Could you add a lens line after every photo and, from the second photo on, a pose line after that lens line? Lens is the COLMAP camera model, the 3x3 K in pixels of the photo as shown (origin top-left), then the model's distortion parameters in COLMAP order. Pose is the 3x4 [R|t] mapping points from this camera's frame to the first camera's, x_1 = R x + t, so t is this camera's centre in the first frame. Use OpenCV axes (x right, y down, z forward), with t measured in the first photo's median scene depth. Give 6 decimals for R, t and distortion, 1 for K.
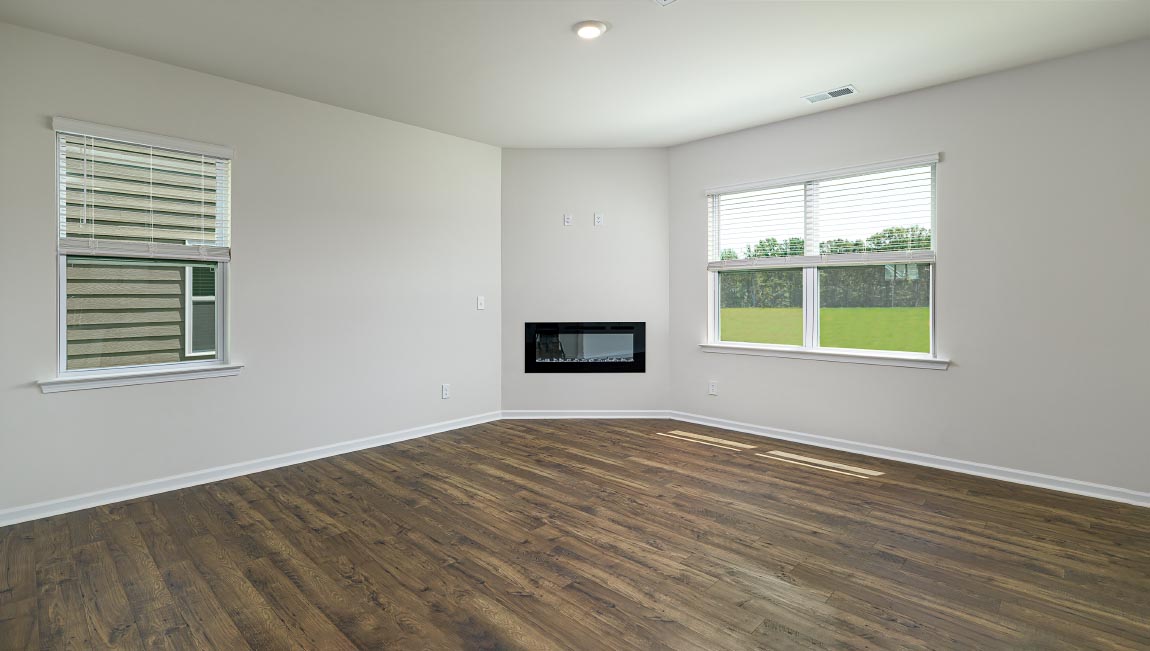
lens RADIAL K [[542.5, 0, 544.7], [0, 542.5, 288.0], [0, 0, 1]] dist [0.000918, 0.000483]
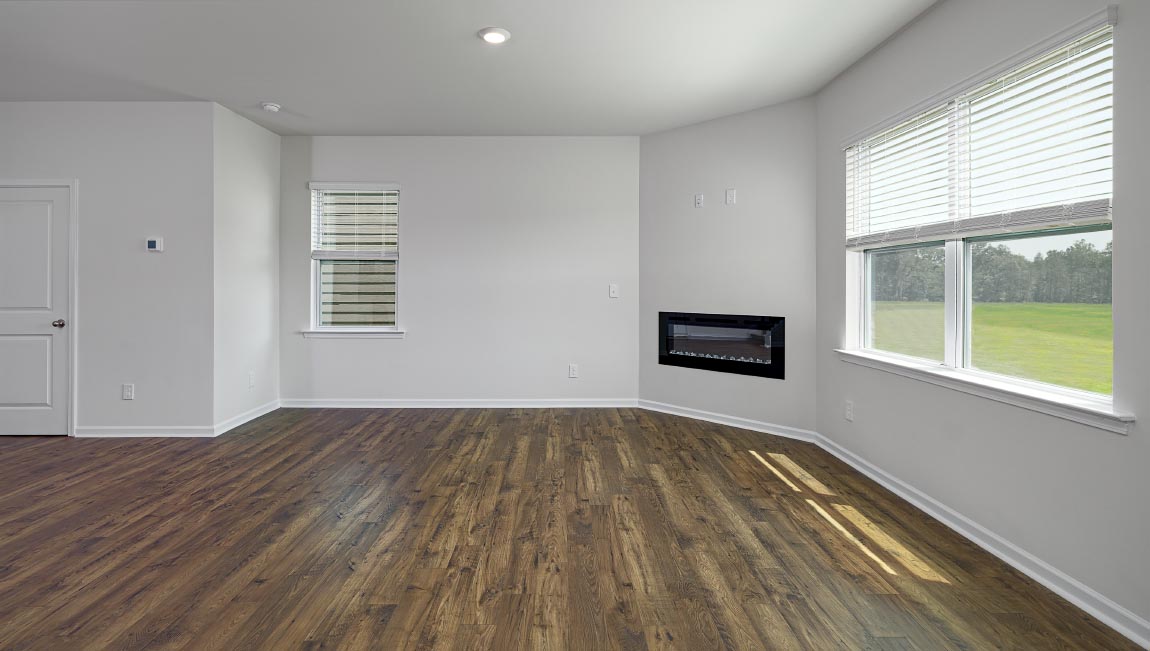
lens RADIAL K [[533.8, 0, 554.0], [0, 533.8, 280.2], [0, 0, 1]] dist [-0.000691, -0.000203]
pose [[0.699632, -0.003082, -0.714497, 0.614807], [0.008407, 0.999957, 0.003918, 0.002609], [0.714454, -0.008748, 0.699628, 0.242067]]
